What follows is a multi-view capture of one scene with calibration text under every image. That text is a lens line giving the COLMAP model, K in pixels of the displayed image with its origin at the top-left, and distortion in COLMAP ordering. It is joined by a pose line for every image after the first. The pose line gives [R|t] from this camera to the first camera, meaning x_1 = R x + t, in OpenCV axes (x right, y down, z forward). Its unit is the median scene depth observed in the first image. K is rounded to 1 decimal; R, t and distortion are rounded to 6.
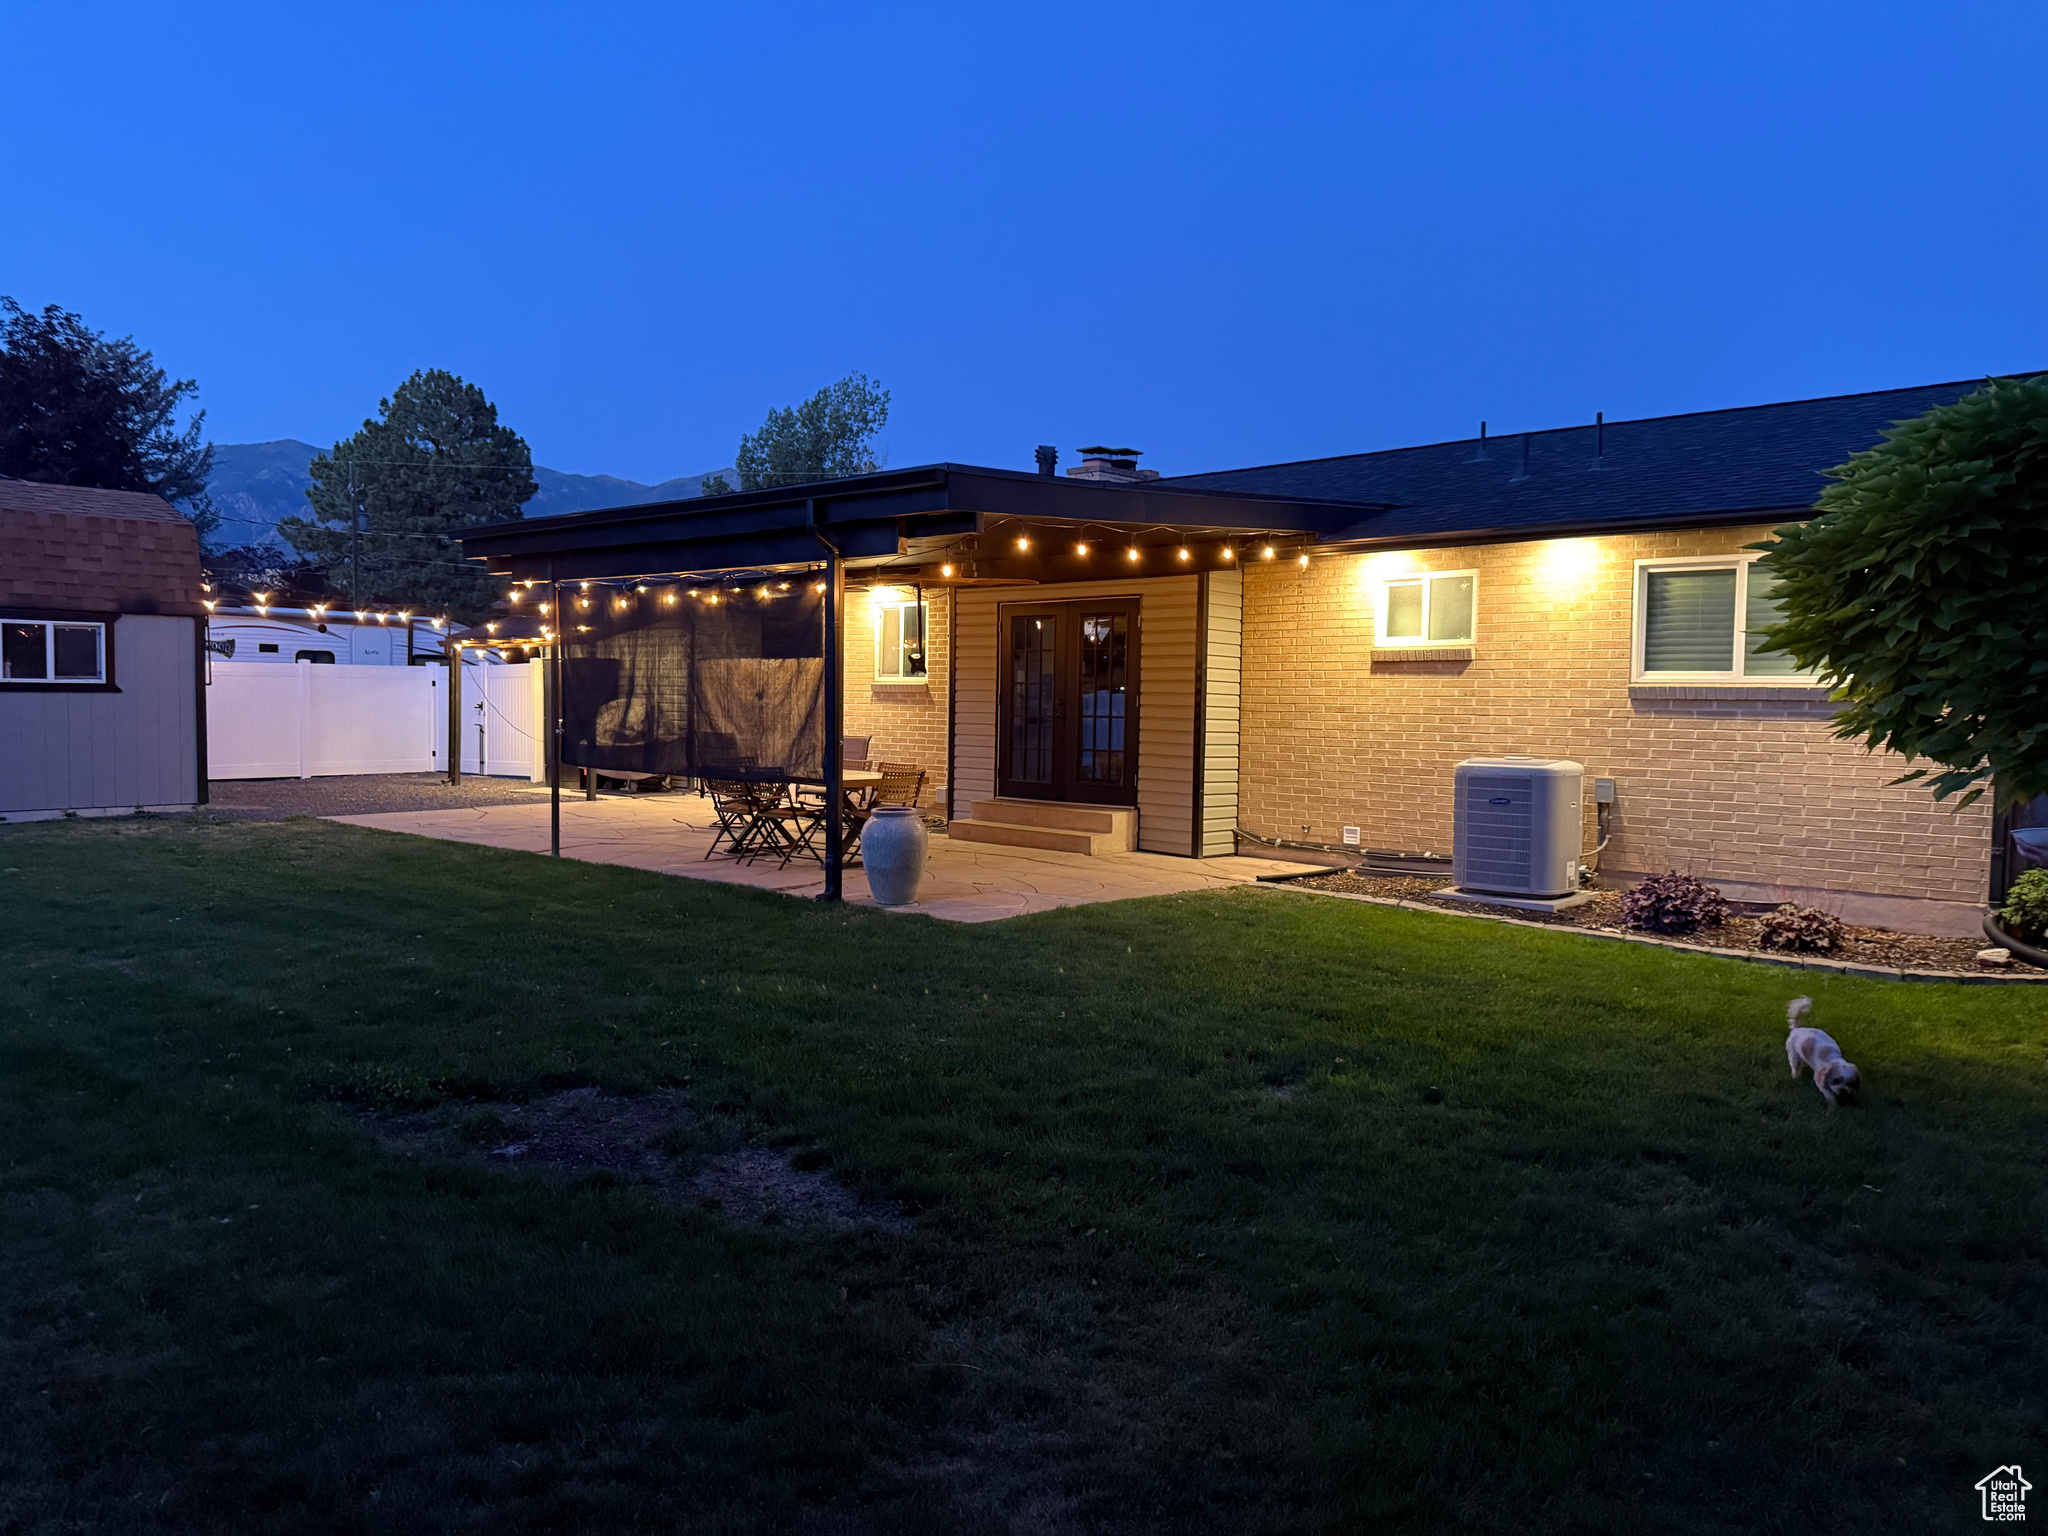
lens RADIAL K [[1579.3, 0, 1024.0], [0, 1579.3, 768.0], [0, 0, 1]] dist [0.128146, -0.257252]
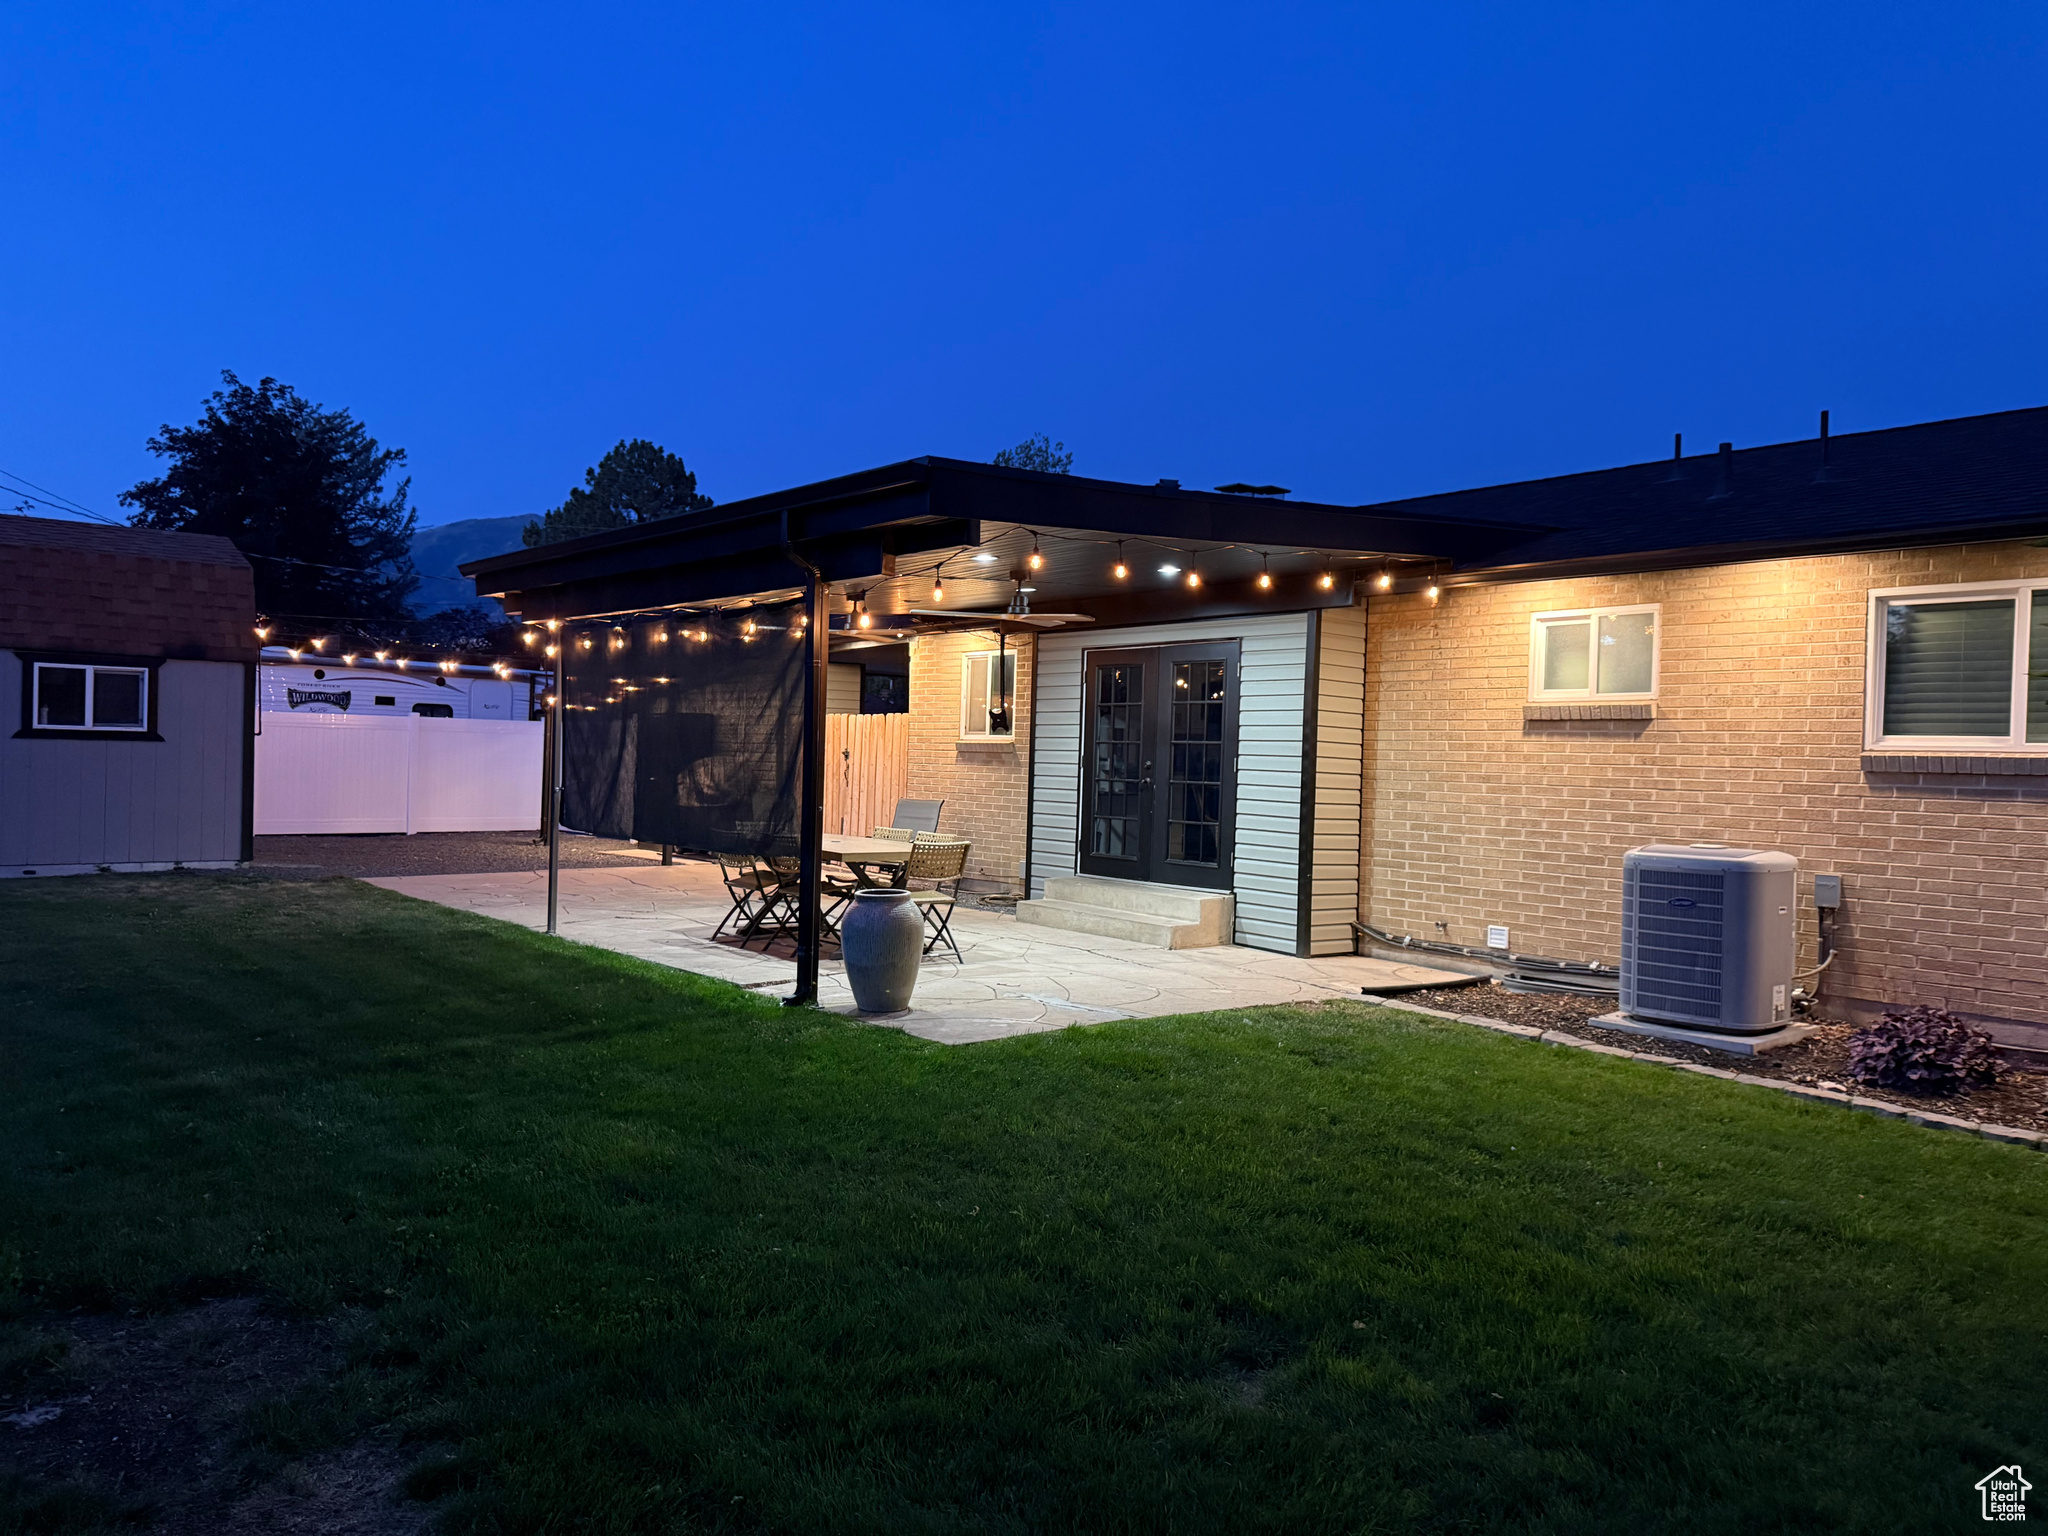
lens RADIAL K [[1514.2, 0, 1024.0], [0, 1514.2, 768.0], [0, 0, 1]] dist [0.008351, -0.002012]
pose [[0.988007, 0.014844, -0.153691, 0.089544], [-0.021206, 0.998981, -0.039836, -0.007166], [0.152943, 0.042617, 0.987316, 0.212868]]
